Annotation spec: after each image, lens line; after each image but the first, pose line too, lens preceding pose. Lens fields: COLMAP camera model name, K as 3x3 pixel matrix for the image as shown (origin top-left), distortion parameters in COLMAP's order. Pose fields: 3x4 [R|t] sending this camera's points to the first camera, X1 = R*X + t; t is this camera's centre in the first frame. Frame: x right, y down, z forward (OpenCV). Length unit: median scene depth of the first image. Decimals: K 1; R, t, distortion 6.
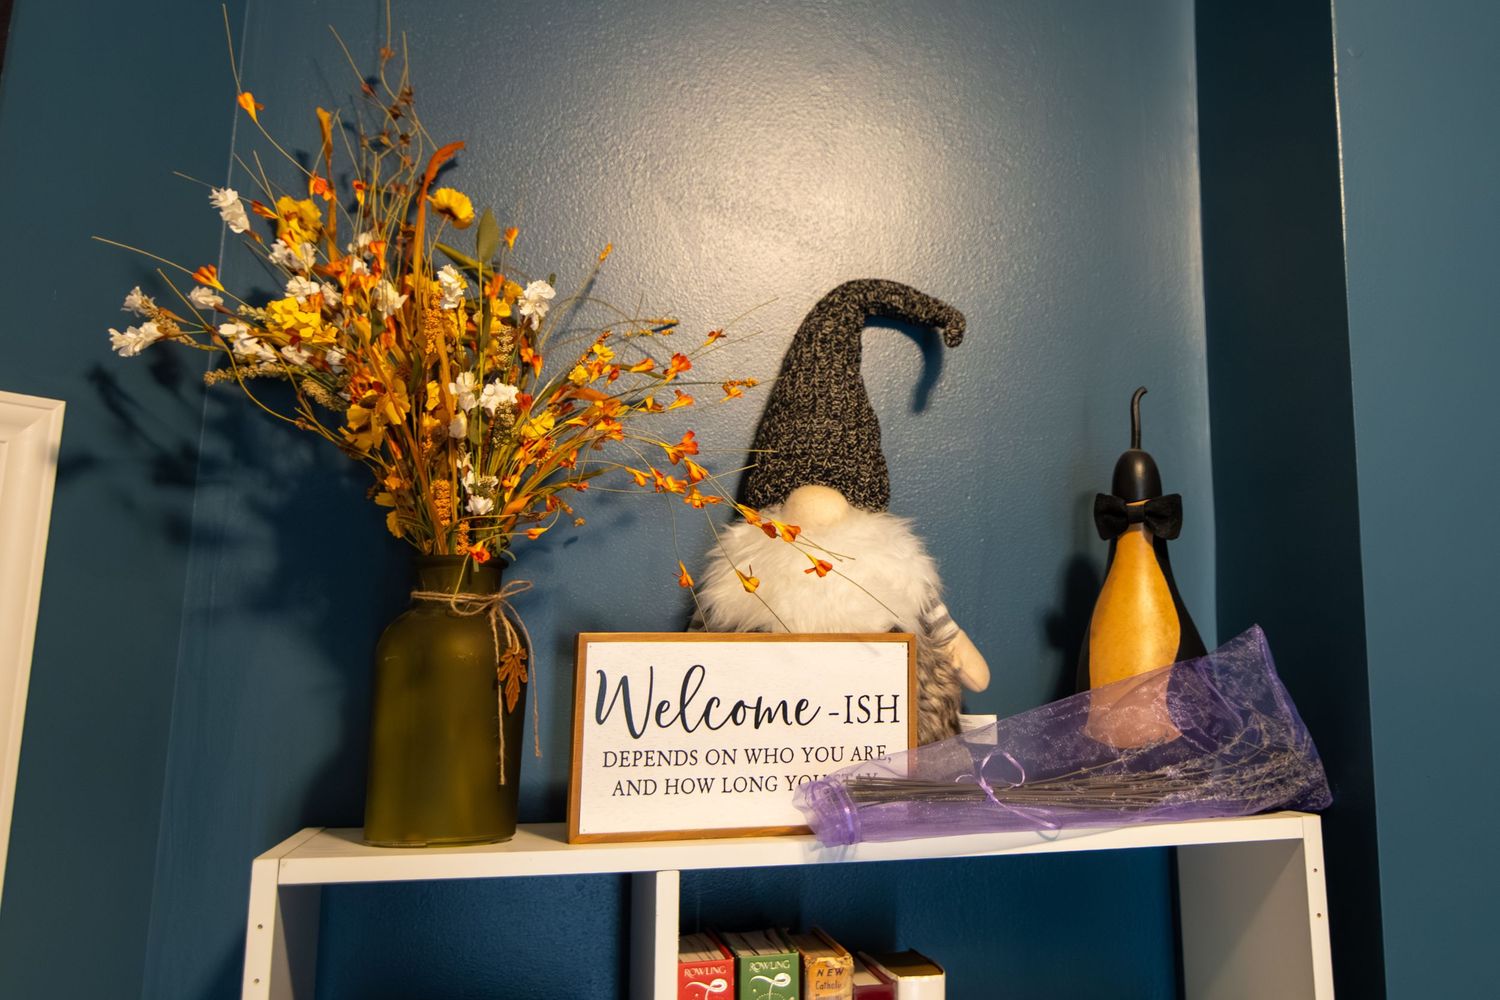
lens RADIAL K [[1481.3, 0, 948.4], [0, 1481.3, 362.7], [0, 0, 1]] dist [0.007348, 0.000000]
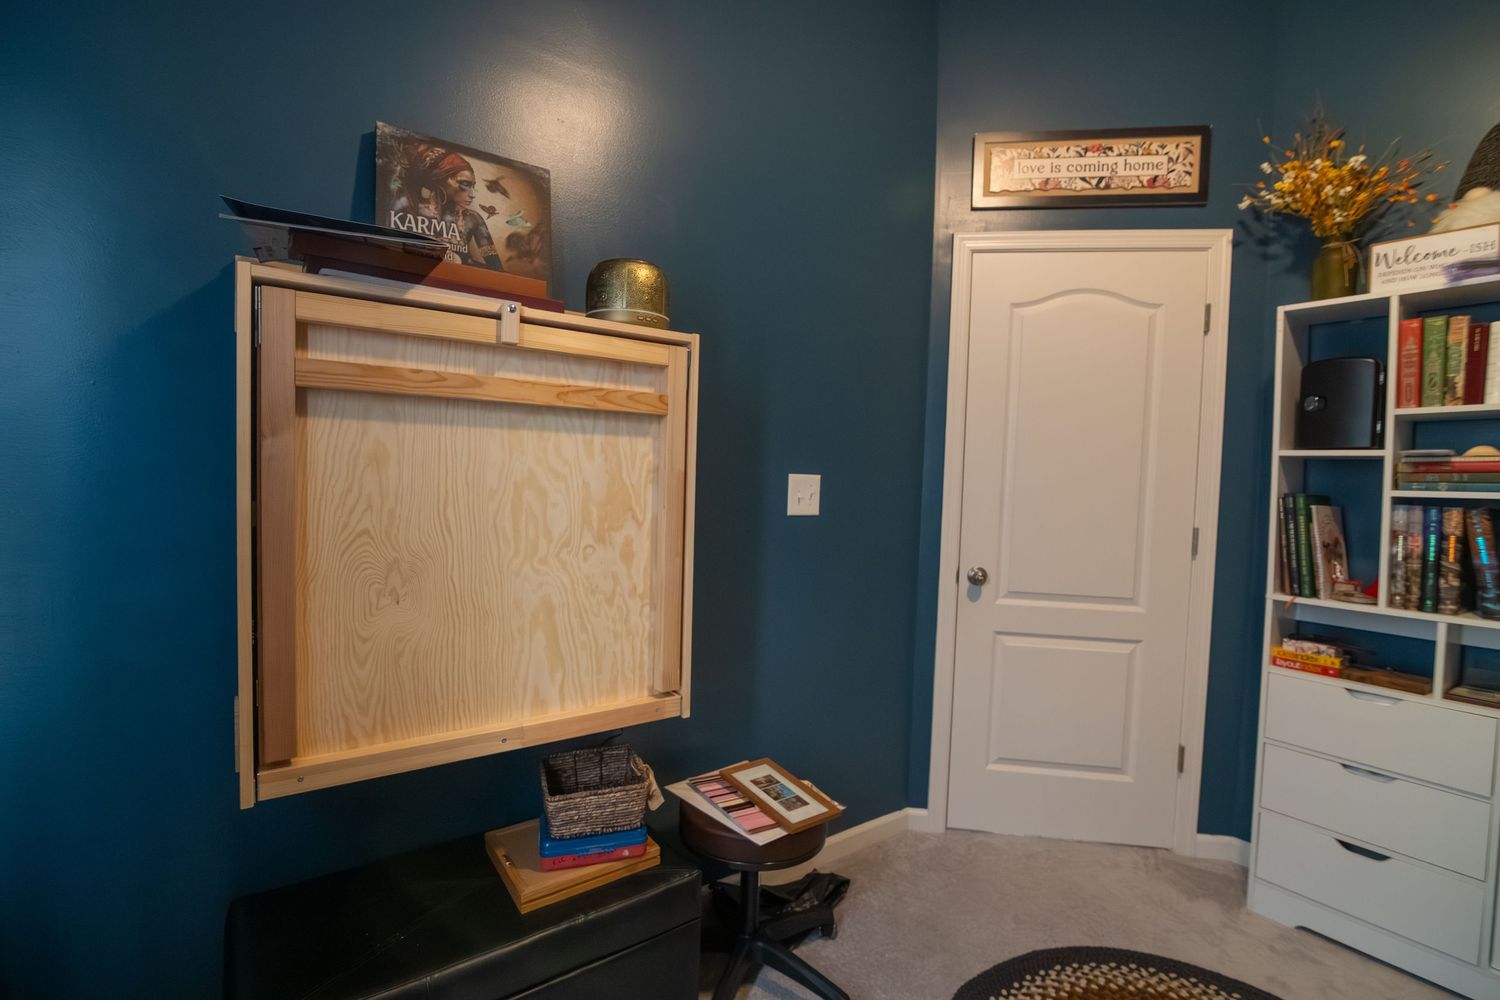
lens RADIAL K [[682.2, 0, 742.2], [0, 682.2, 501.4], [0, 0, 1]] dist [-0.023058, 0.002426]
pose [[0.342485, 0.047426, -0.938326, 0.831836], [0.167950, 0.979548, 0.110811, 0.361364], [0.924390, -0.195543, 0.327515, -1.177272]]
